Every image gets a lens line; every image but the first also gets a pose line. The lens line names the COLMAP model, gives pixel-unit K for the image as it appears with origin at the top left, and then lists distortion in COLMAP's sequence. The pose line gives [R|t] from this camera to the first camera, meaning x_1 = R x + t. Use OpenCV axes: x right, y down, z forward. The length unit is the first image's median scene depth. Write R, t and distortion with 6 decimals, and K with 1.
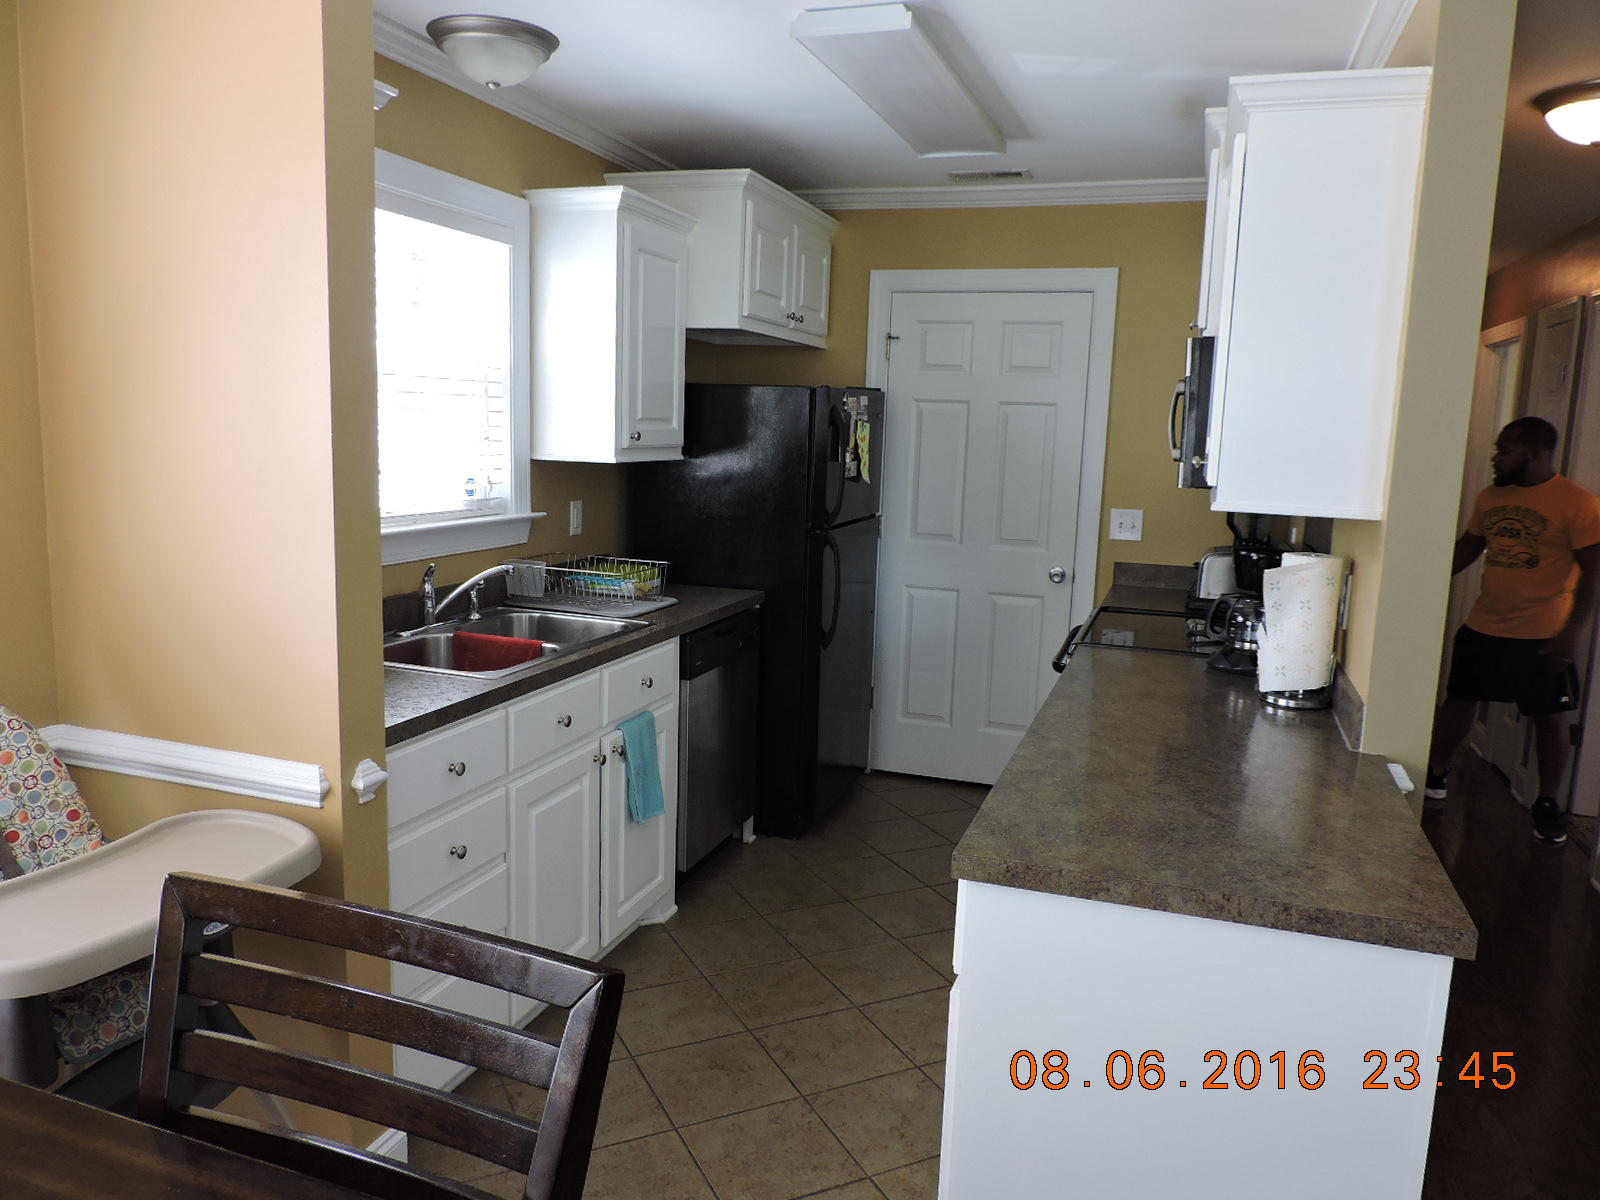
lens RADIAL K [[1196.0, 0, 797.9], [0, 1196.0, 598.5], [0, 0, 1]] dist [0.015297, 0.005367]
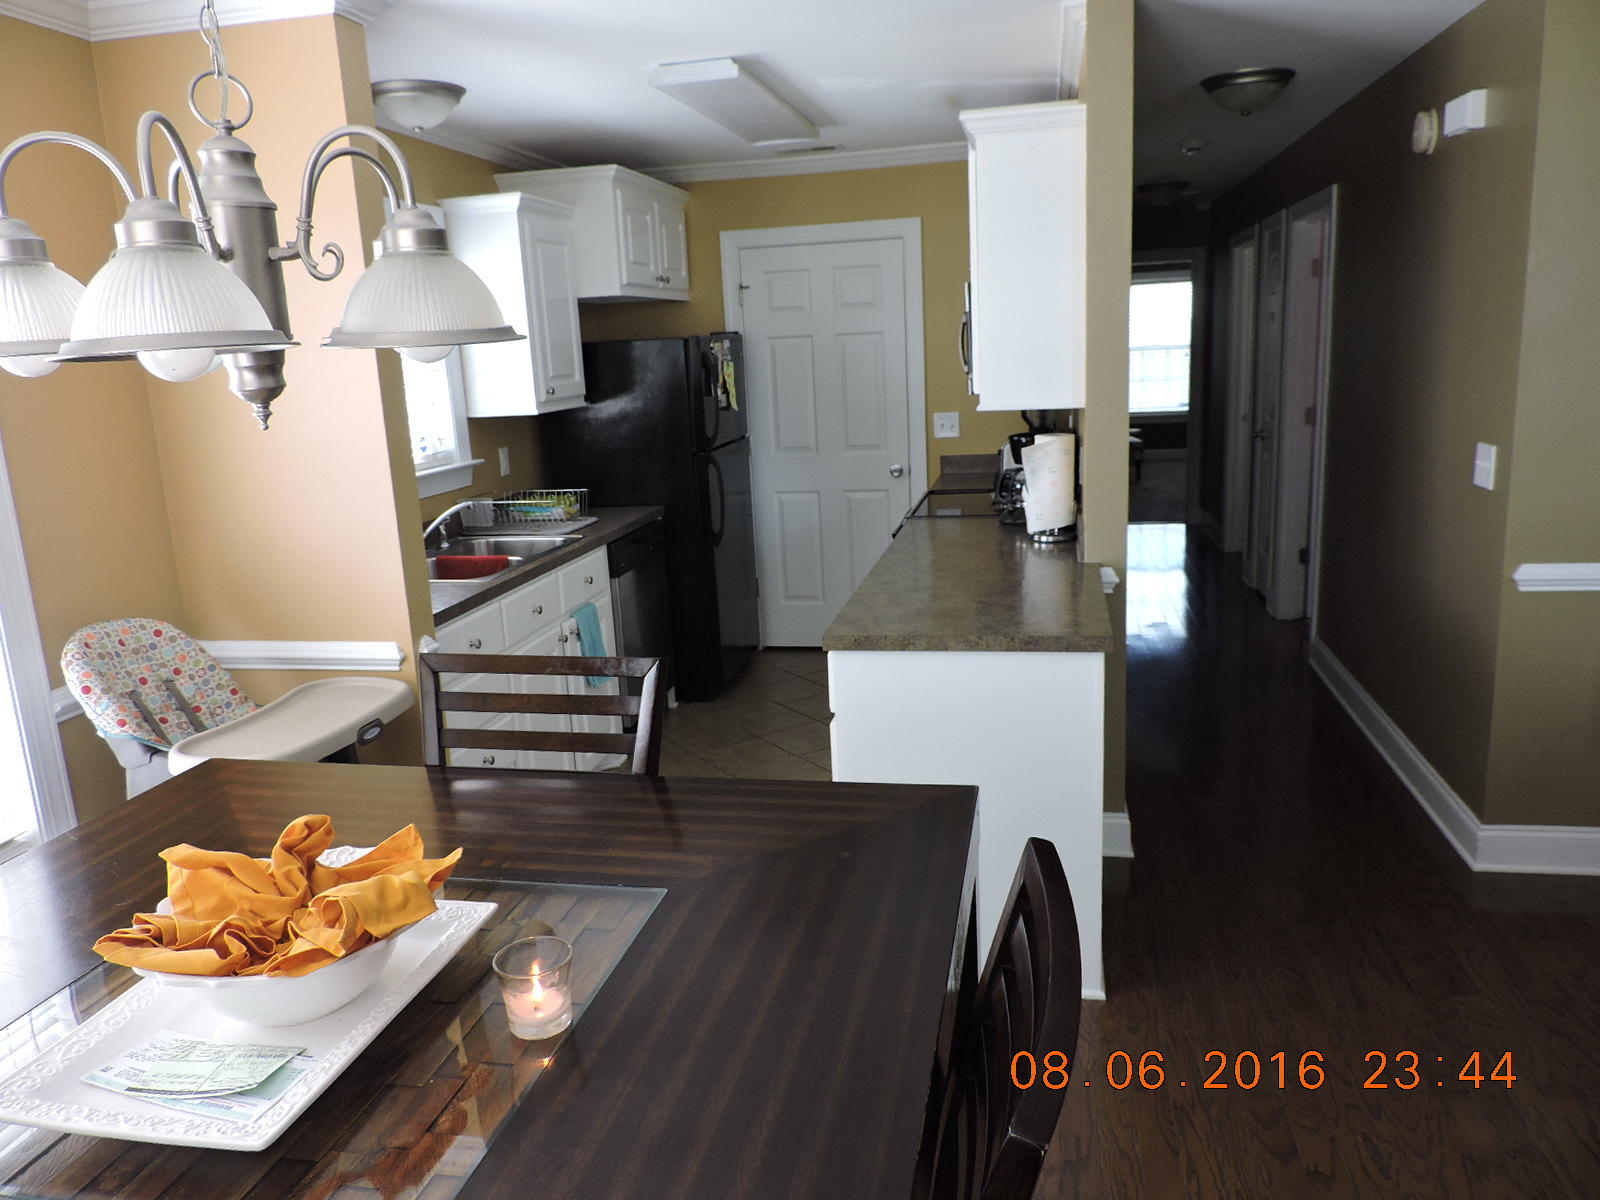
lens RADIAL K [[1196.0, 0, 784.7], [0, 1196.0, 602.2], [0, 0, 1]] dist [0.015297, 0.005367]
pose [[0.990023, -0.108471, 0.089937, -0.030052], [0.102272, 0.992227, 0.070898, 0.020232], [-0.096928, -0.060993, 0.993421, -0.289817]]
